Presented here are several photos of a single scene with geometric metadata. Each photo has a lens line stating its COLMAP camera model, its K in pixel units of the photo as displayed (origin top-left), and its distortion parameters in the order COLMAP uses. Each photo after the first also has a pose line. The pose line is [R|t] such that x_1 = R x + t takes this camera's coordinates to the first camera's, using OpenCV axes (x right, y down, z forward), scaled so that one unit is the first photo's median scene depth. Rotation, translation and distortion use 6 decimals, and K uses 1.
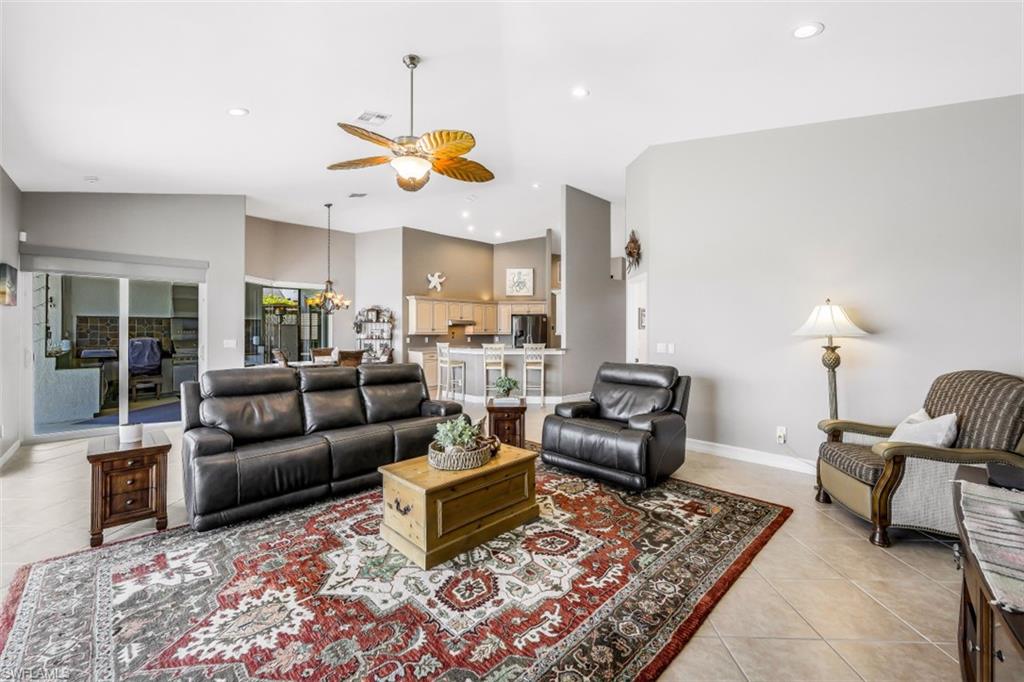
lens RADIAL K [[417.0, 0, 514.7], [0, 417.0, 335.3], [0, 0, 1]] dist [0.003498, -0.000031]
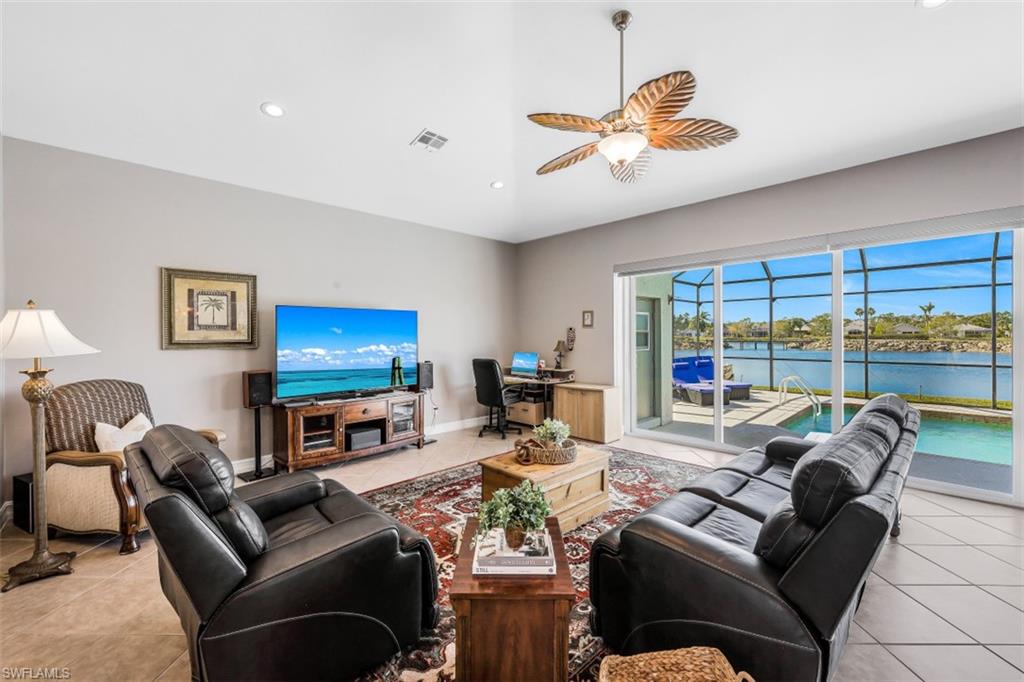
lens RADIAL K [[419.8, 0, 510.5], [0, 419.8, 336.9], [0, 0, 1]] dist [0.000697, 0.000189]
pose [[-0.999977, 0.006210, 0.002886, -0.030699], [0.006228, 0.999961, 0.006211, -0.037563], [-0.002848, 0.006228, -0.999977, 2.307386]]
